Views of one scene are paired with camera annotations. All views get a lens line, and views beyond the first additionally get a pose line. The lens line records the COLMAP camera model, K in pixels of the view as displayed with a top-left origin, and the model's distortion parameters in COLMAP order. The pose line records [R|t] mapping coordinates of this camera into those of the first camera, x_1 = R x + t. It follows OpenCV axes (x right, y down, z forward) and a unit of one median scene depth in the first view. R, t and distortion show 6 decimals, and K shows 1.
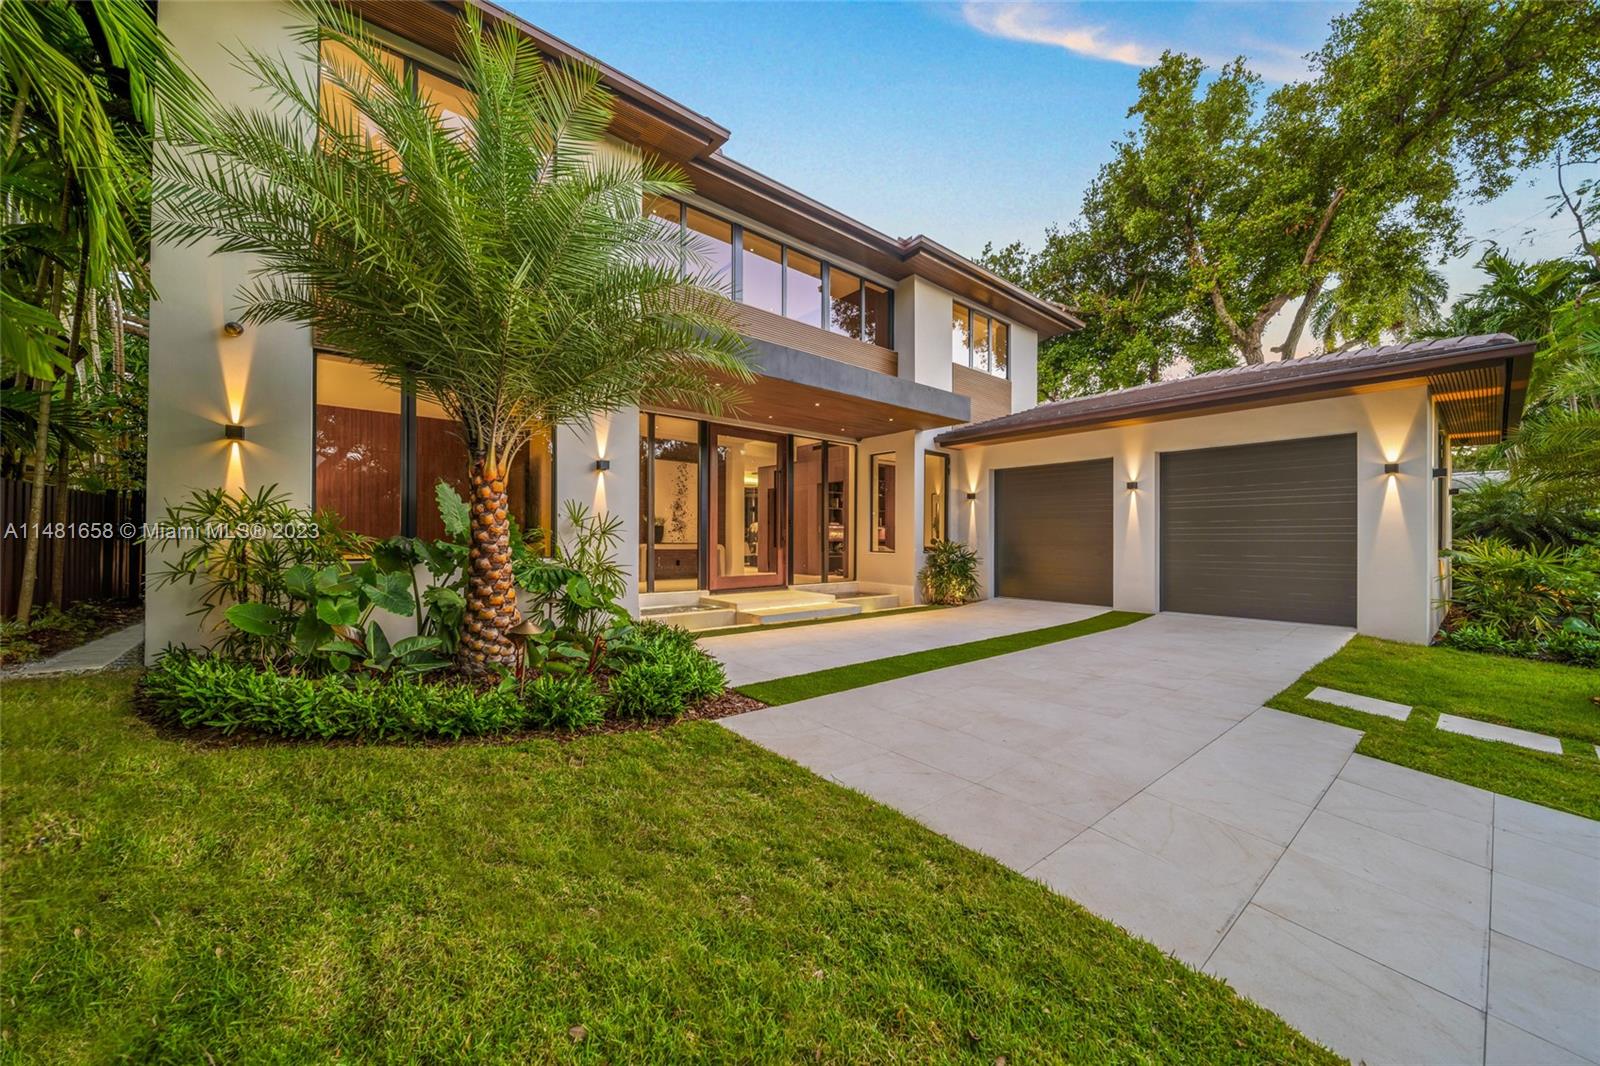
lens RADIAL K [[576.1, 0, 796.0], [0, 576.1, 535.1], [0, 0, 1]] dist [-0.000954, -0.000274]
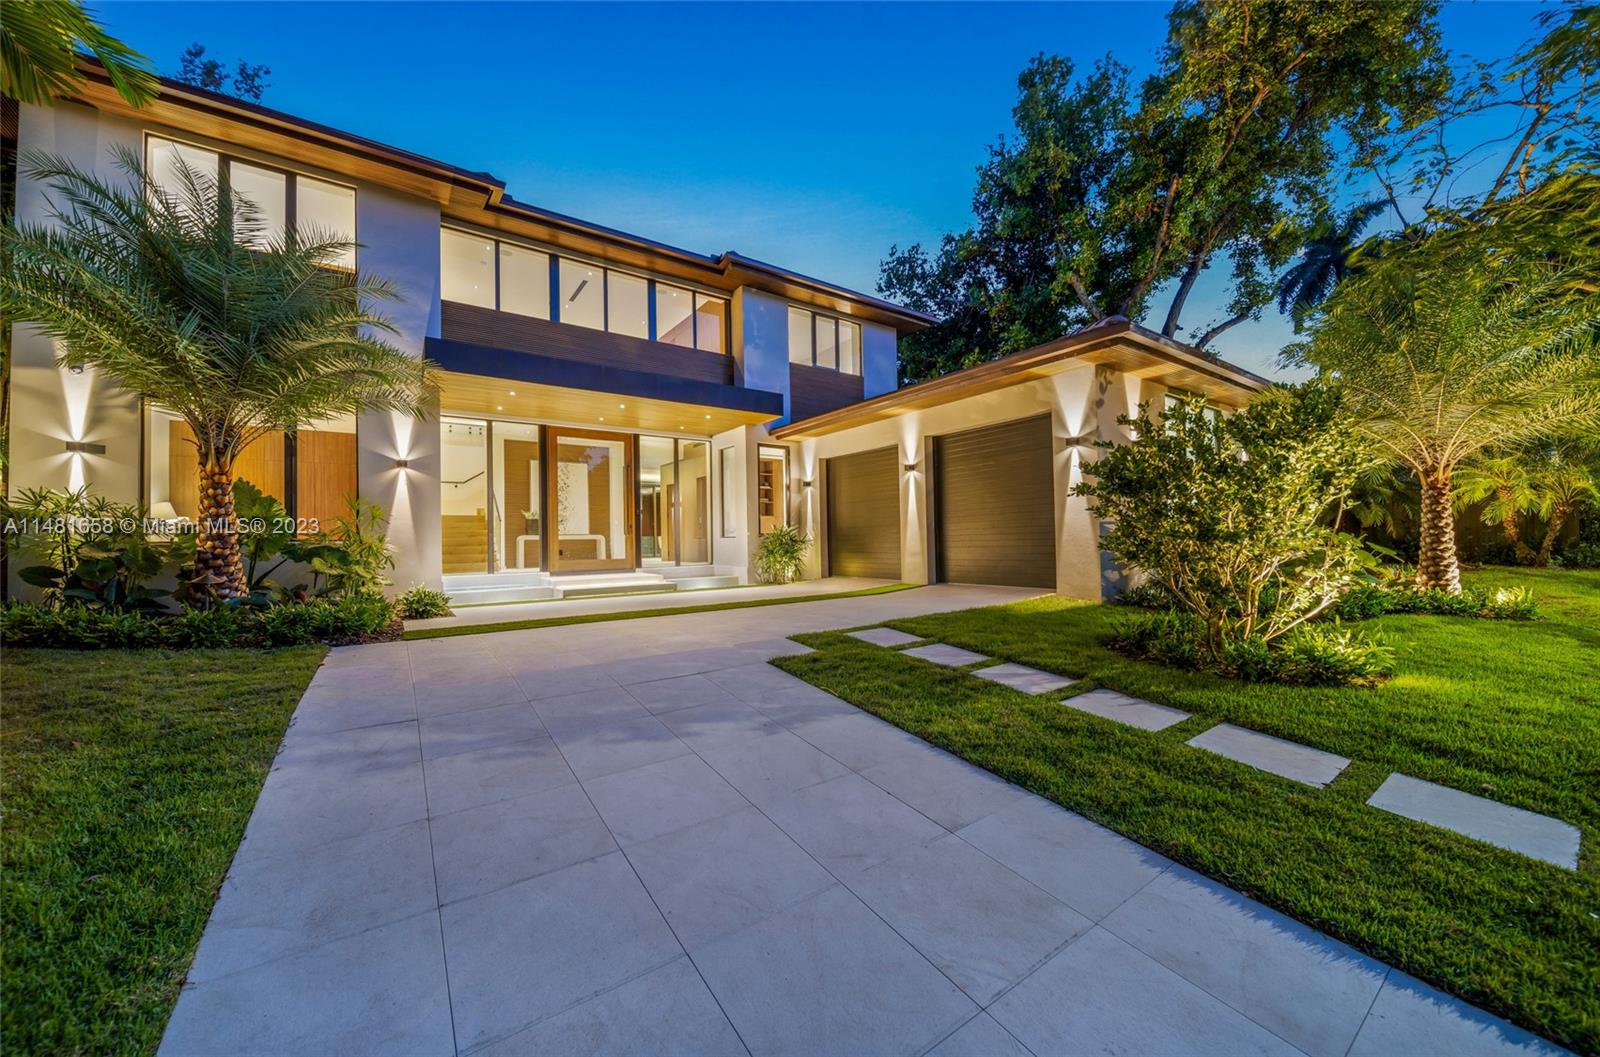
lens RADIAL K [[570.6, 0, 780.6], [0, 570.6, 528.0], [0, 0, 1]] dist [0.001686, -0.003662]
pose [[0.995830, -0.024582, -0.087849, 0.365101], [0.023252, 0.999599, -0.016136, 0.033432], [0.088210, 0.014026, 0.996003, -0.079772]]
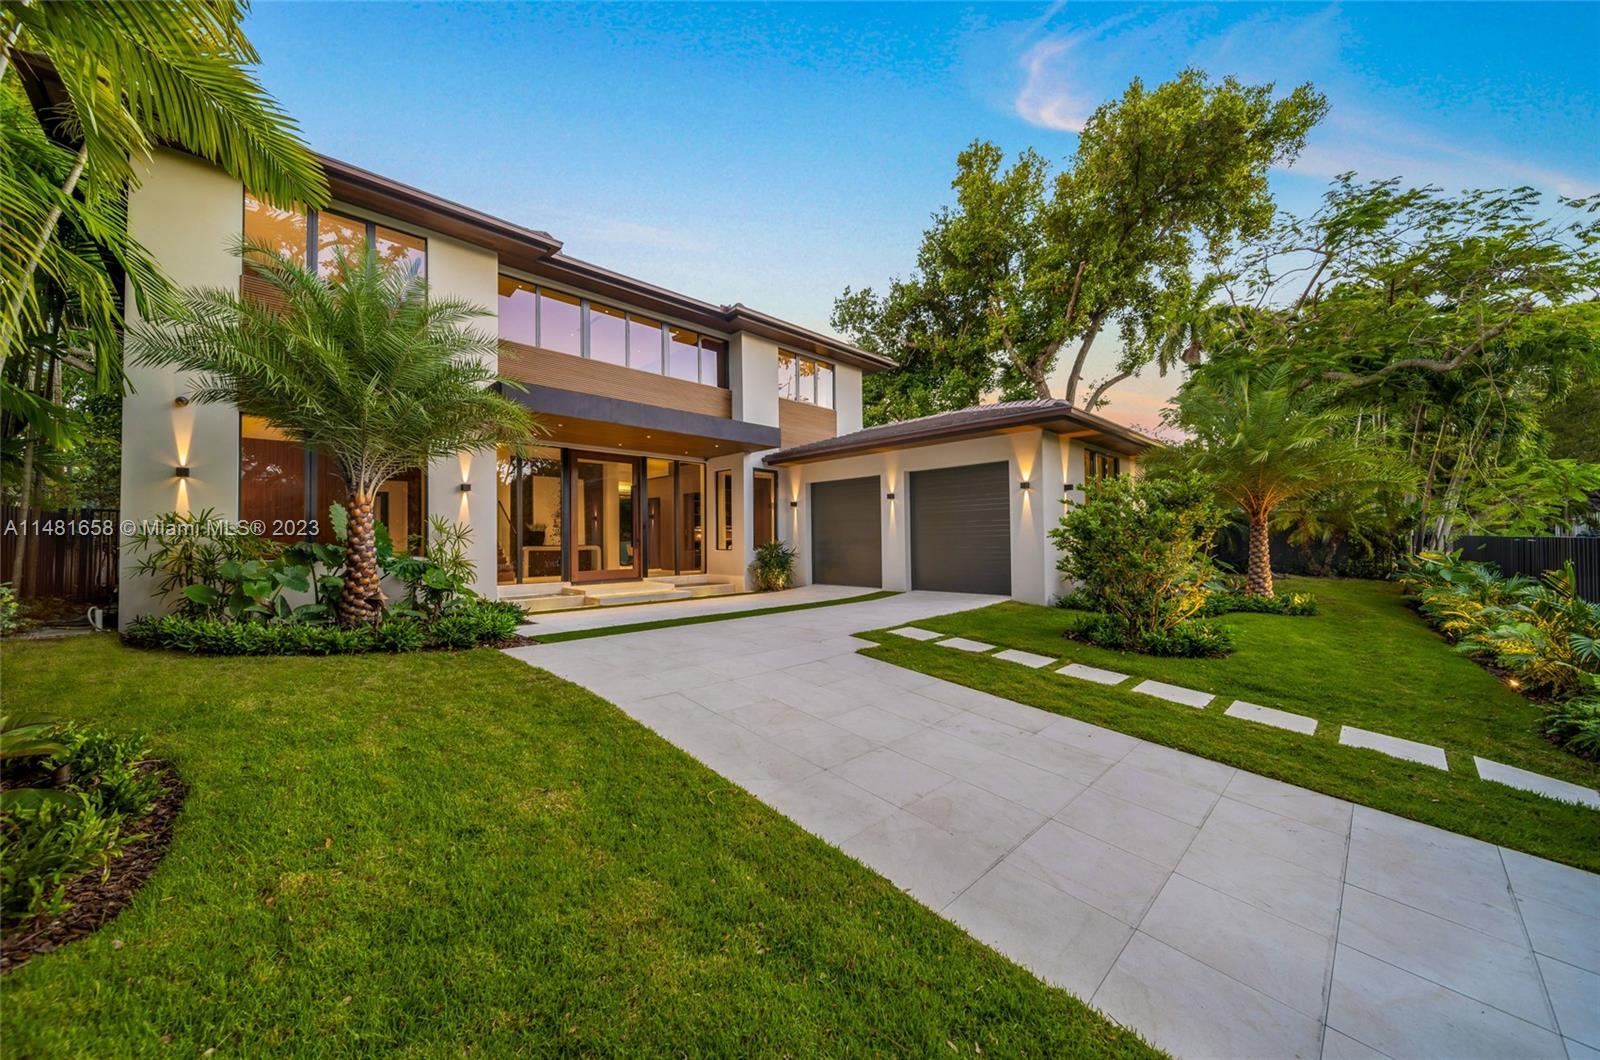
lens RADIAL K [[571.2, 0, 784.9], [0, 571.2, 527.8], [0, 0, 1]] dist [-0.002609, -0.000335]
pose [[0.997249, -0.013251, 0.072925, 0.203179], [0.014460, 0.999766, -0.016071, 0.003605], [-0.072695, 0.017081, 0.997208, -0.252304]]
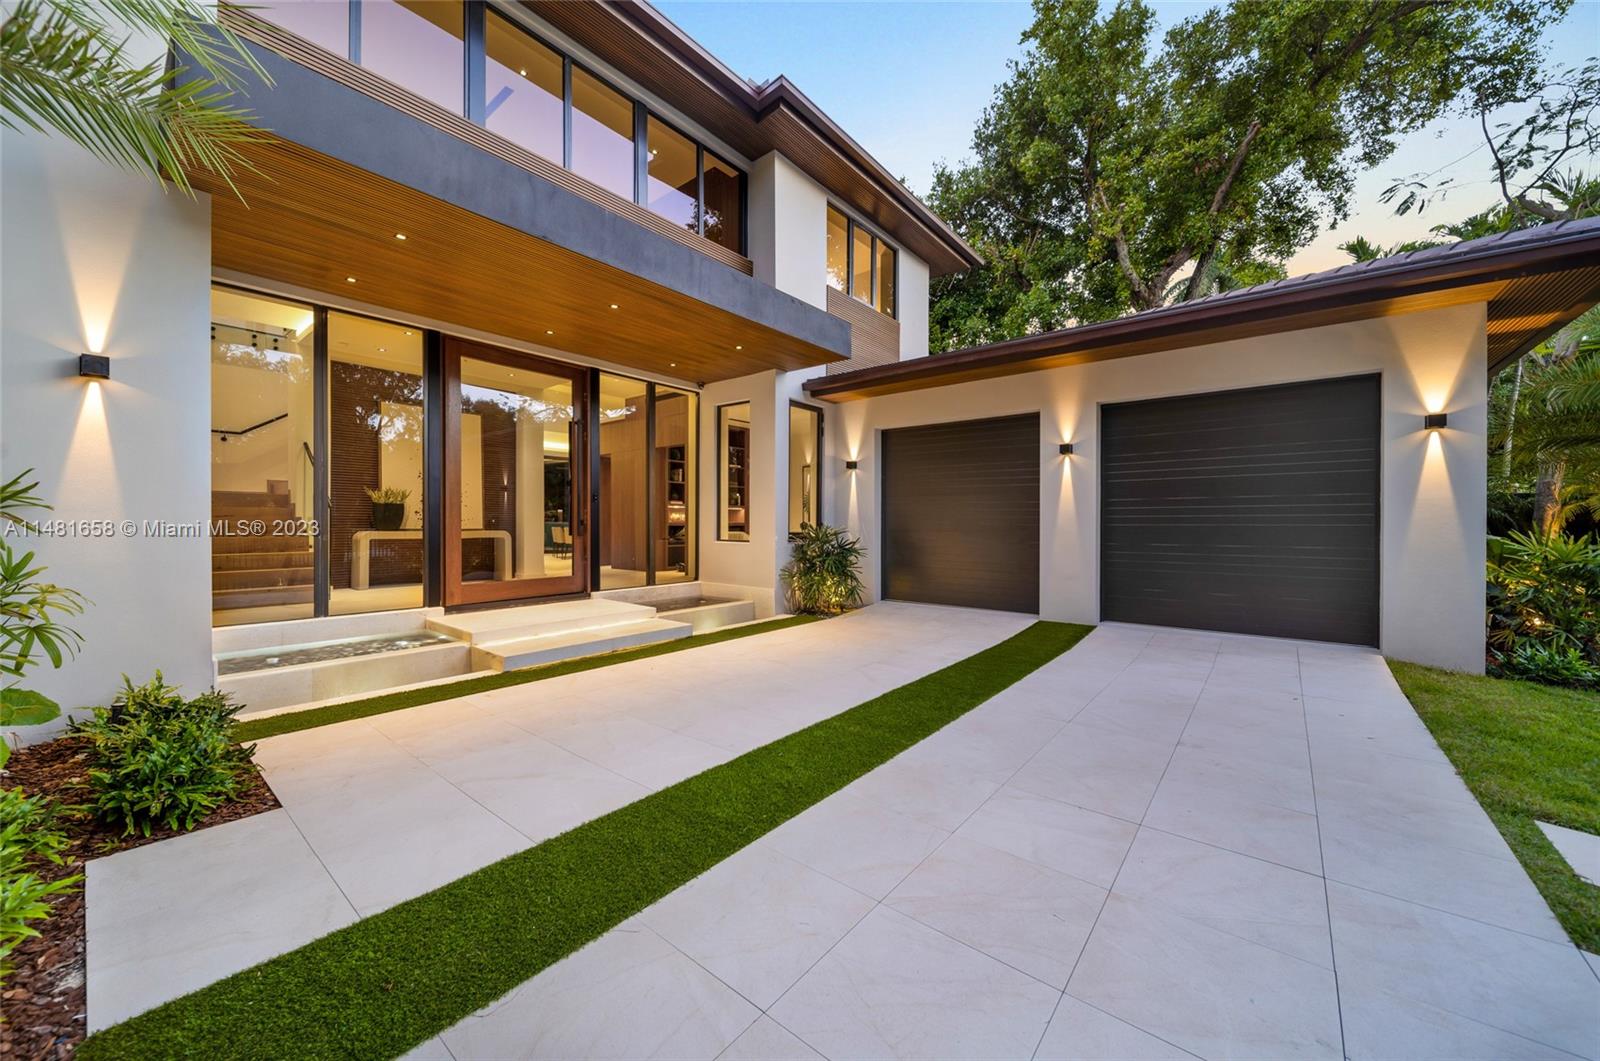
lens RADIAL K [[586.8, 0, 781.4], [0, 586.8, 522.4], [0, 0, 1]] dist [-0.001810, -0.000167]
pose [[0.983039, -0.001606, 0.183387, 0.079913], [0.000200, 0.999970, 0.007688, 0.000632], [-0.183394, -0.007521, 0.983011, 0.284080]]
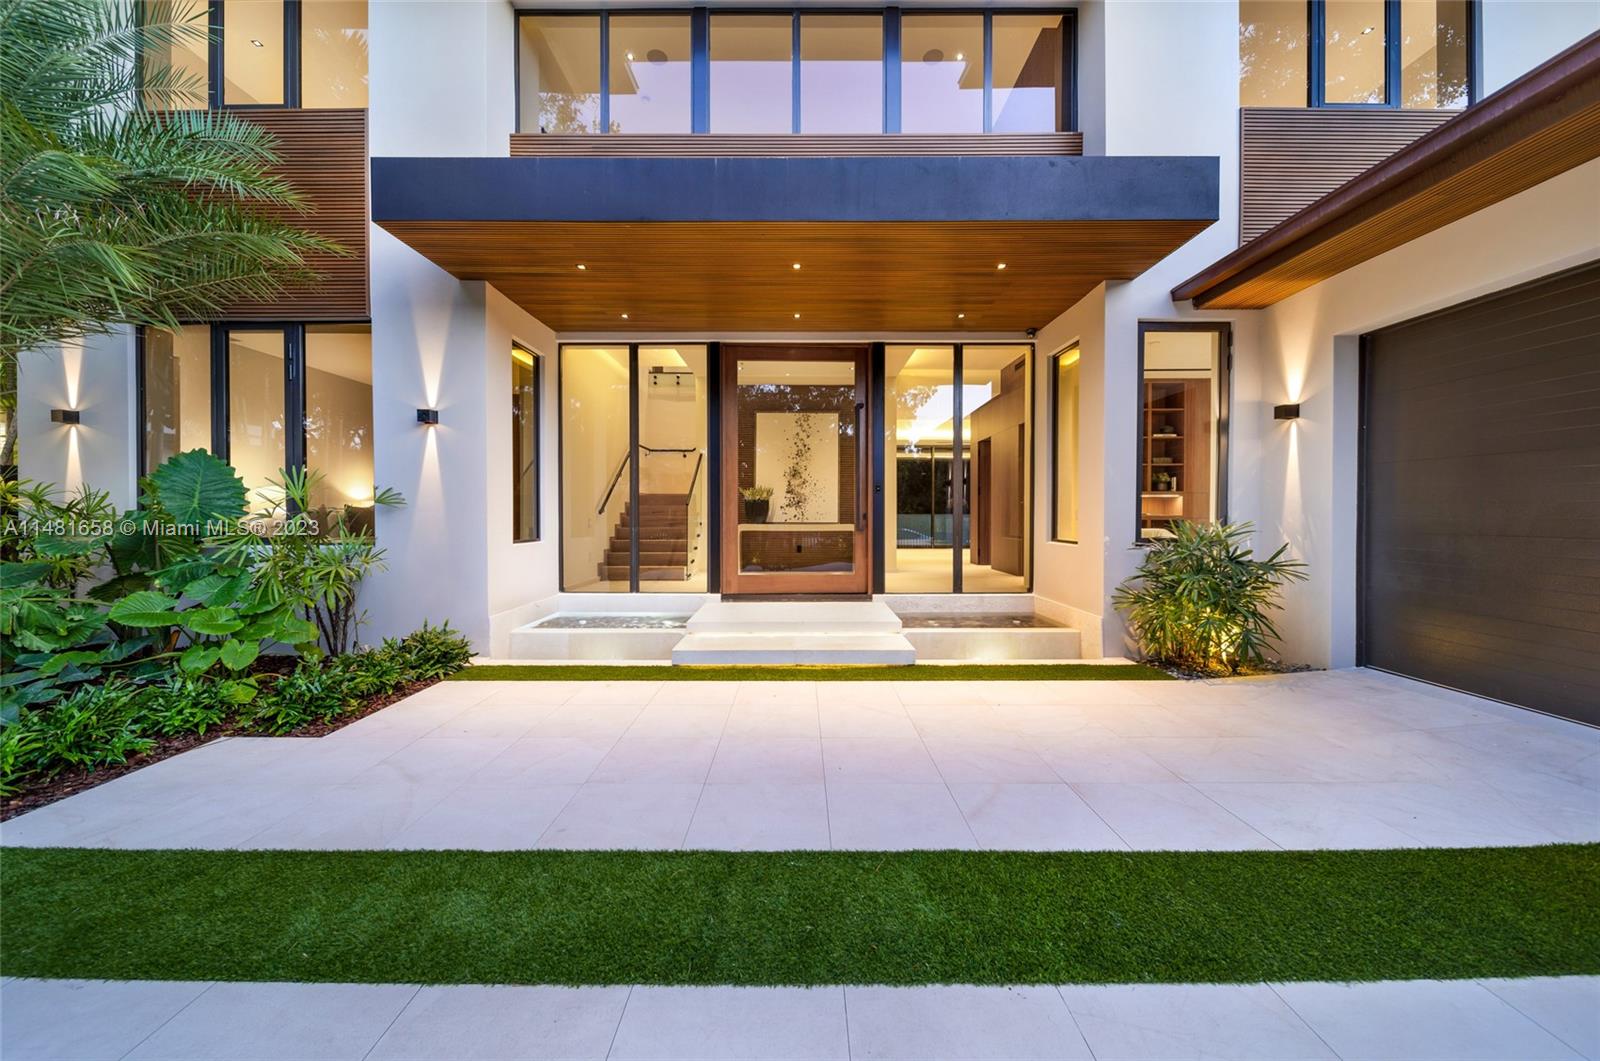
lens RADIAL K [[583.2, 0, 798.5], [0, 583.2, 522.2], [0, 0, 1]] dist [-0.001936, -0.000390]
pose [[0.772476, 0.003100, -0.635036, 0.314535], [0.009017, 0.999834, 0.015850, 0.001454], [0.634980, -0.017970, 0.772320, 0.477080]]
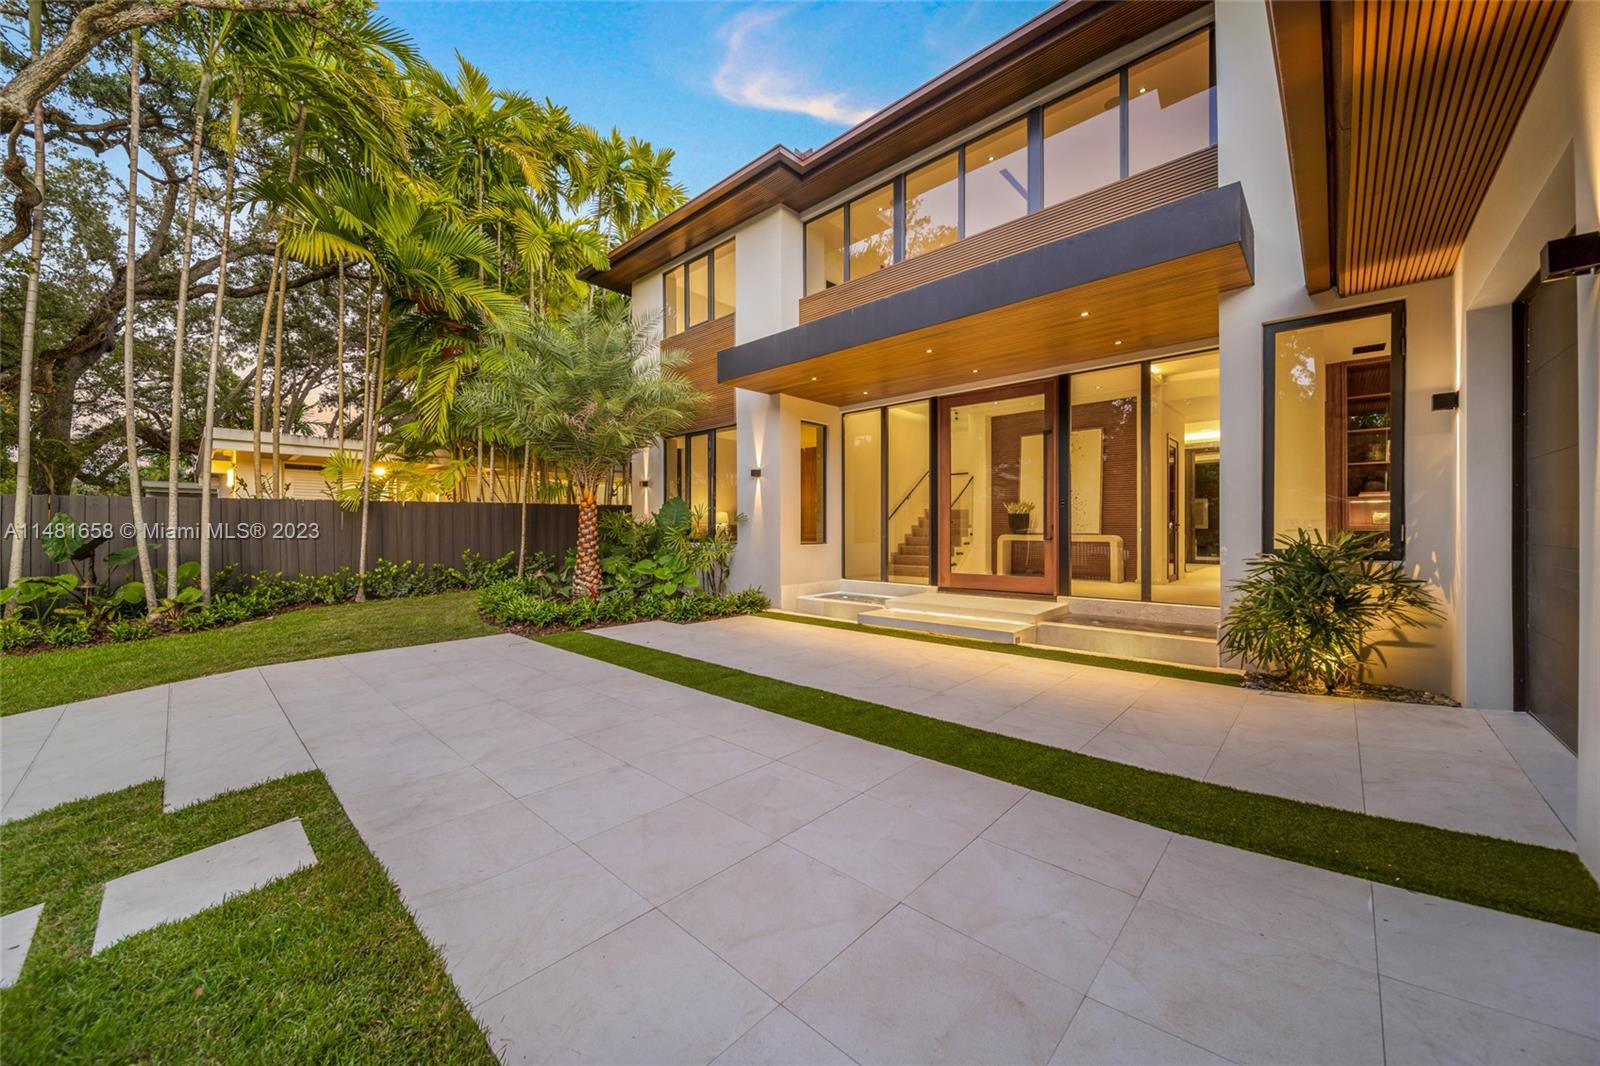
lens RADIAL K [[577.4, 0, 787.8], [0, 577.4, 528.8], [0, 0, 1]] dist [-0.000535, -0.000088]
pose [[0.129048, -0.004690, -0.991627, 0.629096], [0.012207, 0.999921, -0.003141, 0.005875], [0.991563, -0.011699, 0.129095, 0.588551]]
